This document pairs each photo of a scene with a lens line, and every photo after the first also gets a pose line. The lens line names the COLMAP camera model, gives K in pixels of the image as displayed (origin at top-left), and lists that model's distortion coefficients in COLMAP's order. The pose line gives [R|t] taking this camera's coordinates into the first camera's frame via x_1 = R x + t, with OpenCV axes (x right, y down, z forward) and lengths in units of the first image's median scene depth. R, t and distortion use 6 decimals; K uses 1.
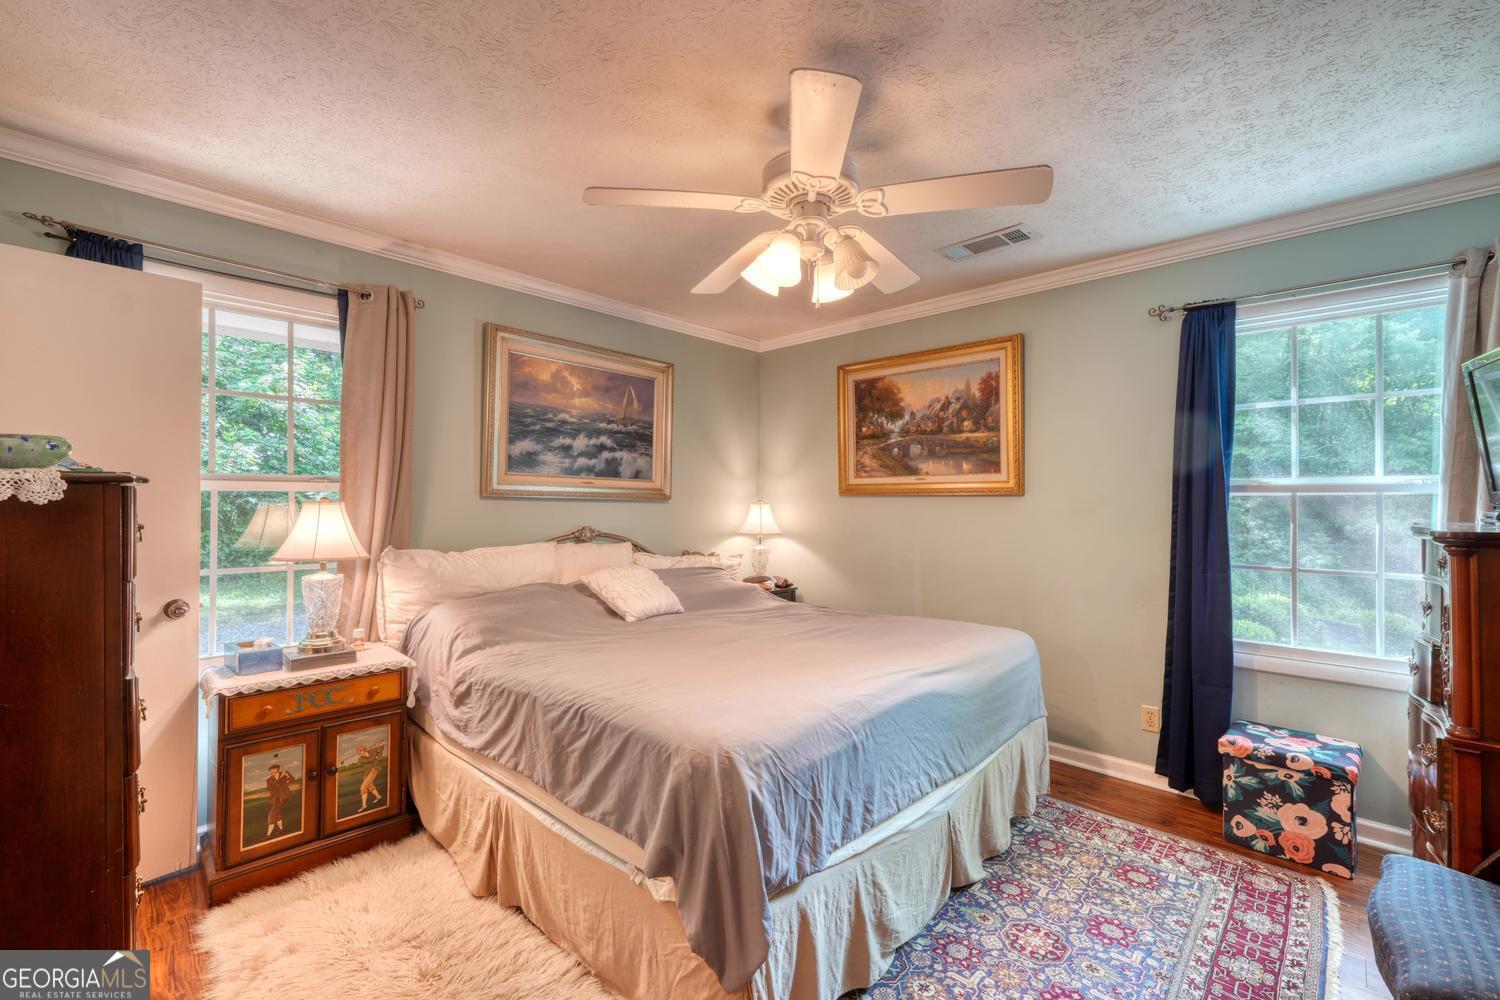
lens RADIAL K [[636.4, 0, 749.0], [0, 636.4, 496.7], [0, 0, 1]] dist [-0.007373, 0.004946]
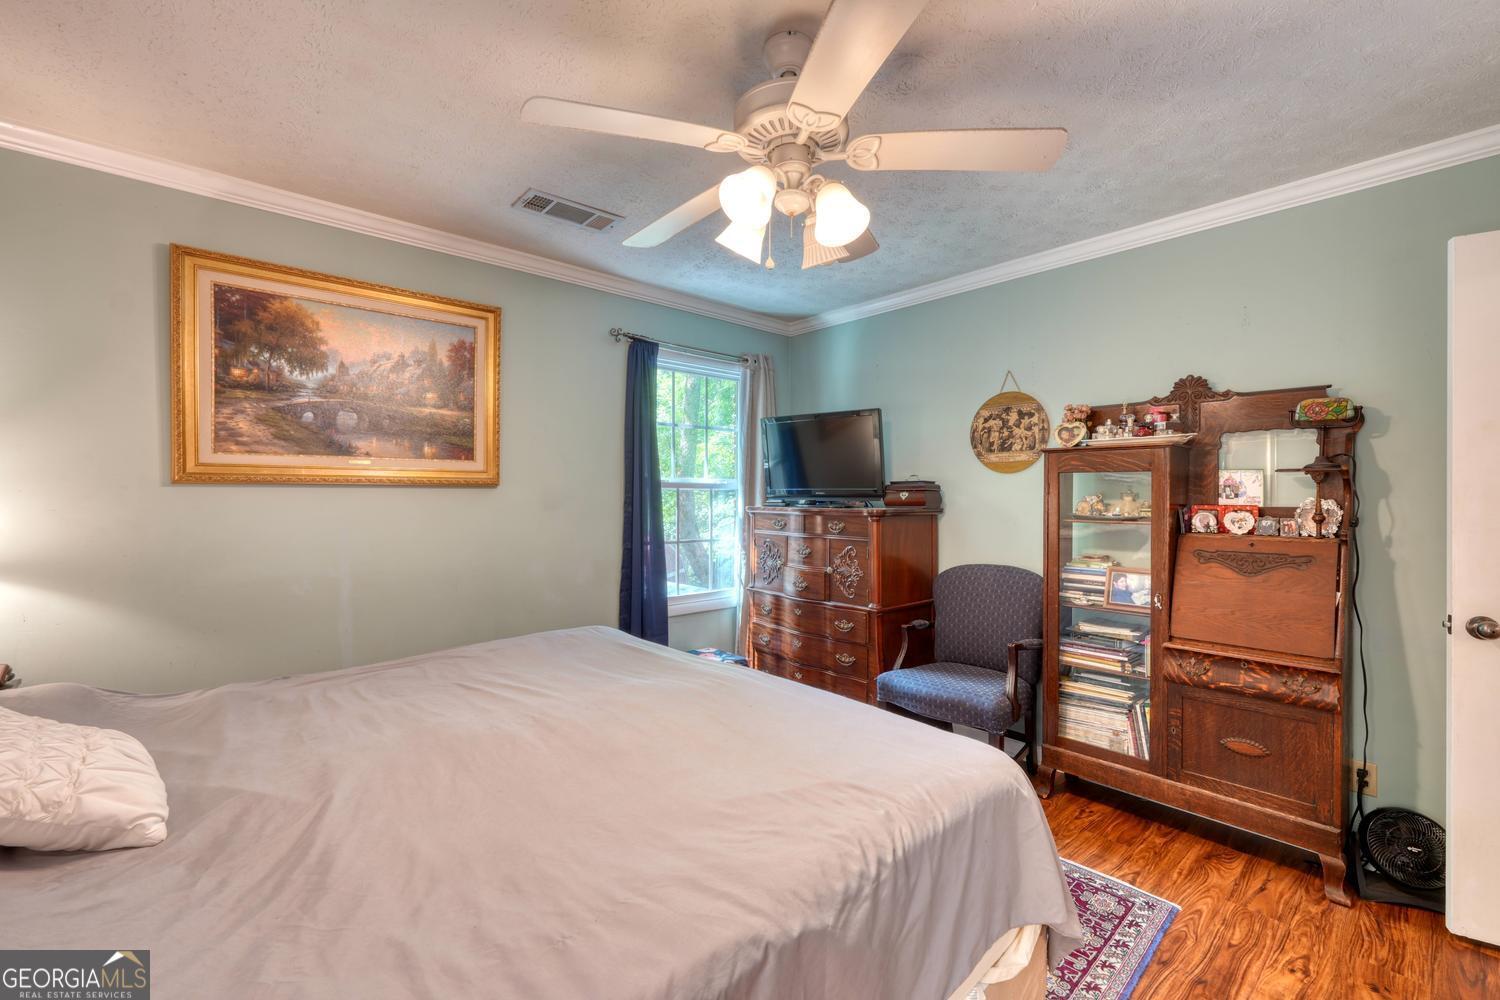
lens RADIAL K [[636.4, 0, 749.0], [0, 636.4, 496.7], [0, 0, 1]] dist [-0.007373, 0.004946]
pose [[0.087882, -0.003460, 0.996125, -0.394573], [-0.011397, 0.999925, 0.004478, 0.002773], [-0.996066, -0.011746, 0.087836, 0.506015]]
